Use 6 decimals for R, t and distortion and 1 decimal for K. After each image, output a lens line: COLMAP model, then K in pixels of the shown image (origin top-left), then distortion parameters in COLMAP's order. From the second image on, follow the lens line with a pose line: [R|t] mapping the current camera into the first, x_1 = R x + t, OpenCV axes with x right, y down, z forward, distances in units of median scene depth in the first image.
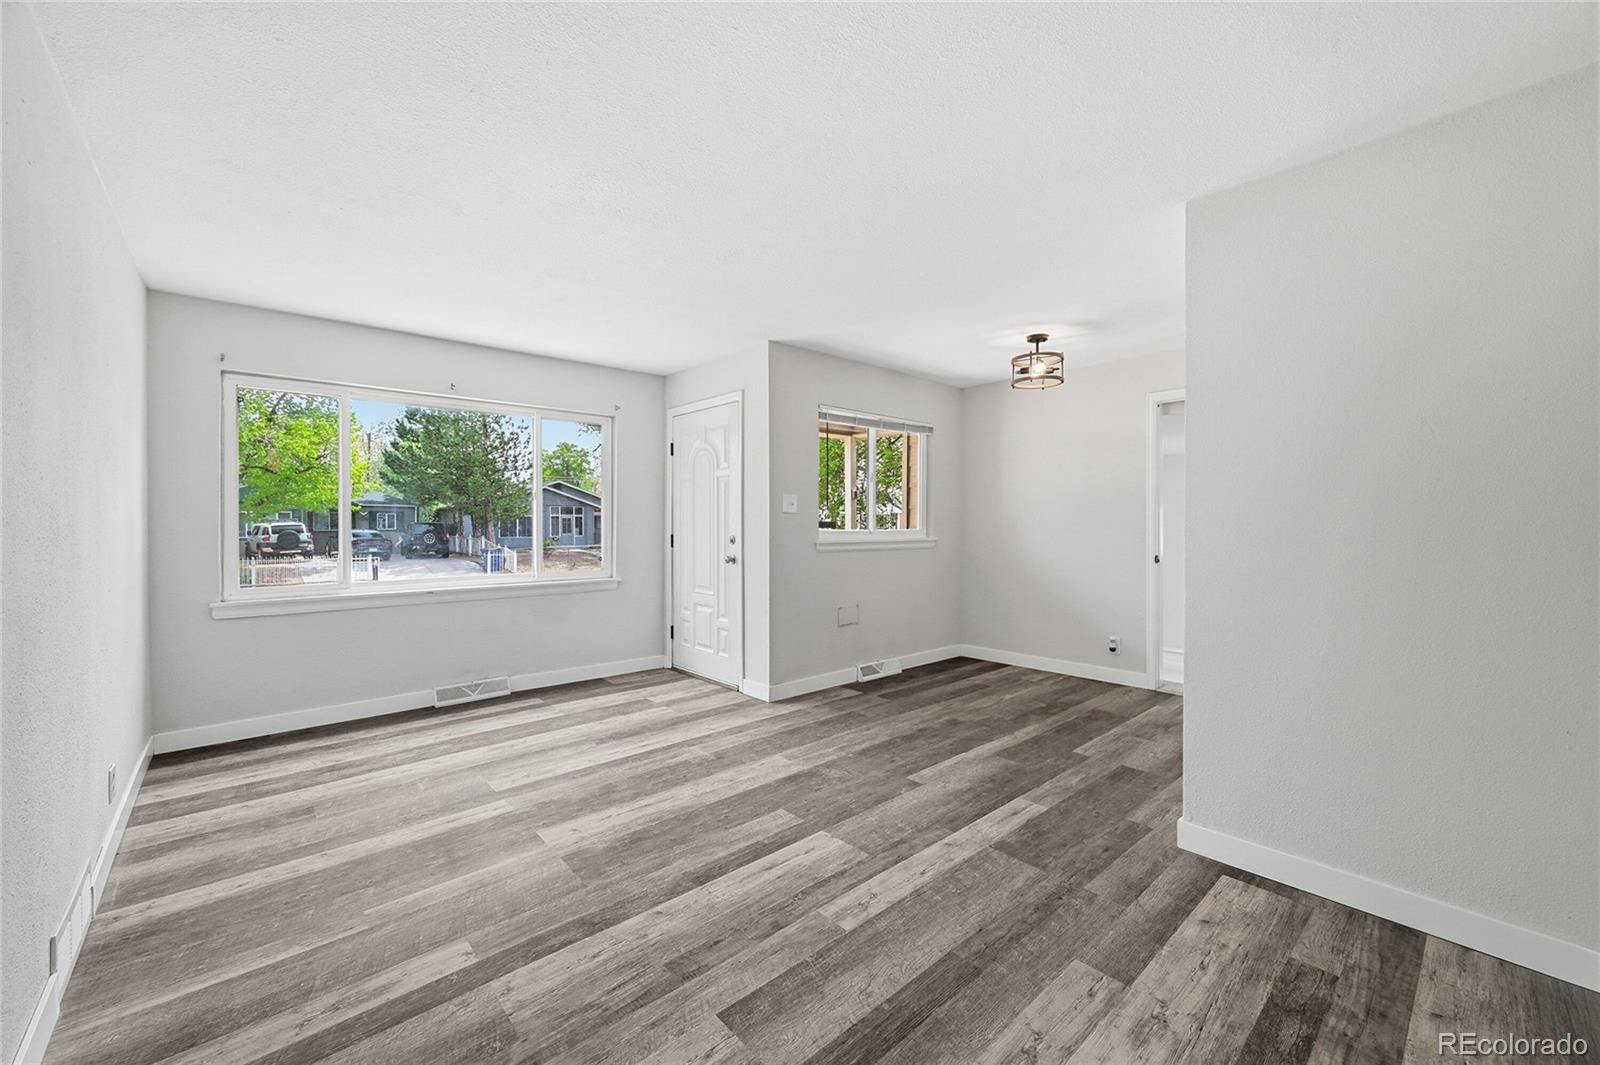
lens RADIAL K [[633.4, 0, 809.6], [0, 633.4, 530.8], [0, 0, 1]] dist [-0.001102, 0.000038]
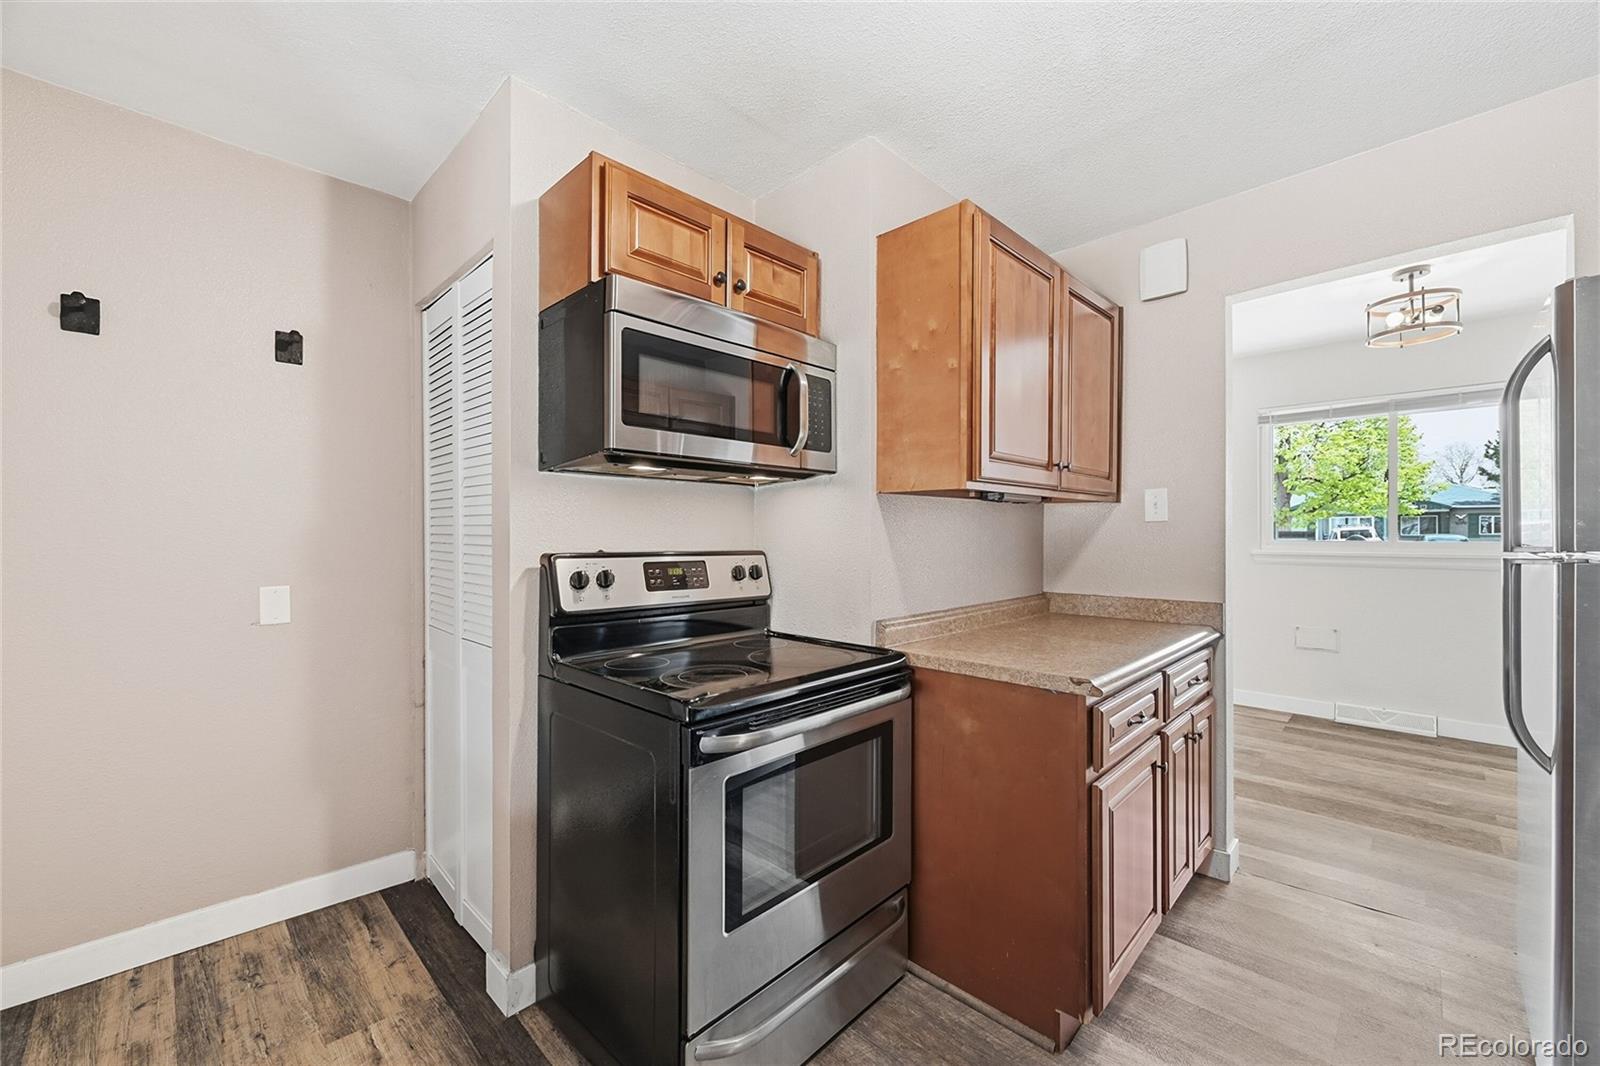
lens RADIAL K [[633.4, 0, 809.6], [0, 633.4, 531.3], [0, 0, 1]] dist [-0.001102, 0.000038]
pose [[0.069434, -0.000965, -0.997586, 1.362432], [-0.004386, 0.999990, -0.001273, -0.016692], [0.997577, 0.004464, 0.069429, 0.374191]]
